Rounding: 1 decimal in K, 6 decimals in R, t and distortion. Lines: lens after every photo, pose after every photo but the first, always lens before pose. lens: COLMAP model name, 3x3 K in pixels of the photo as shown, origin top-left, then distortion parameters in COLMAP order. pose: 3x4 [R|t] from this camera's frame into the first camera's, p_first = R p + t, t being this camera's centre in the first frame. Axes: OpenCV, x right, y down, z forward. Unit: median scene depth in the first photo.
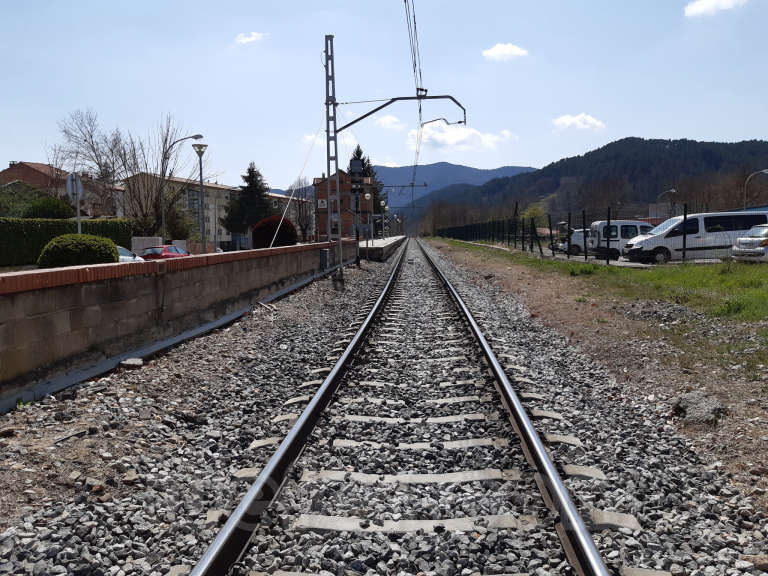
lens RADIAL K [[593.7, 0, 384.1], [0, 593.7, 282.0], [0, 0, 1]] dist [0.091008, -0.171645]
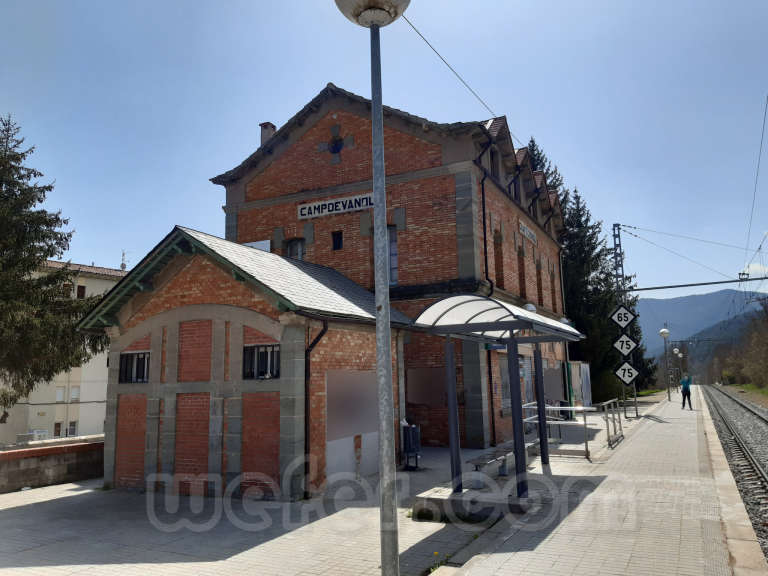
lens RADIAL K [[593.7, 0, 384.1], [0, 593.7, 282.0], [0, 0, 1]] dist [0.091008, -0.171645]
pose [[0.910527, -0.079827, -0.405671, 0.002669], [-0.018011, 0.972594, -0.231812, -0.011265], [0.413058, 0.218378, 0.884135, 0.120138]]
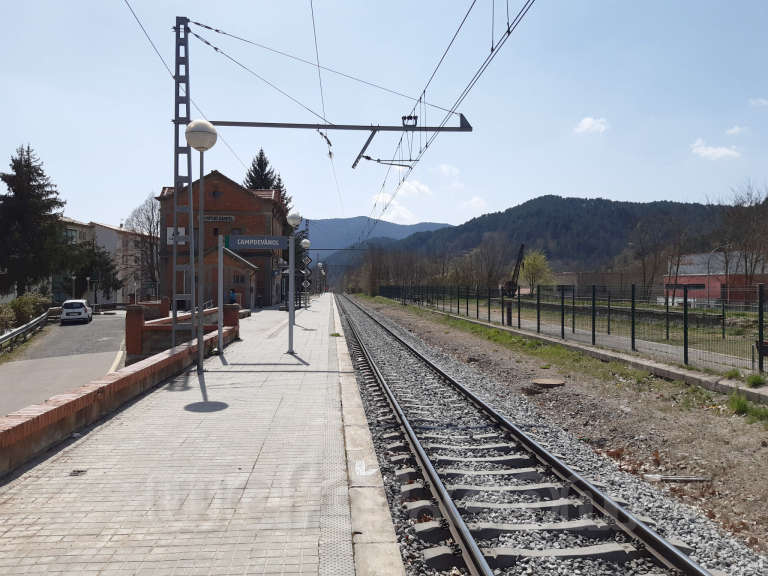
lens RADIAL K [[591.4, 0, 382.7], [0, 591.4, 280.5], [0, 0, 1]] dist [0.084816, -0.155718]
pose [[0.990961, 0.012876, 0.133533, 0.000249], [-0.000654, 0.995835, -0.091173, -0.006917], [-0.134150, 0.090262, 0.986842, 0.069075]]
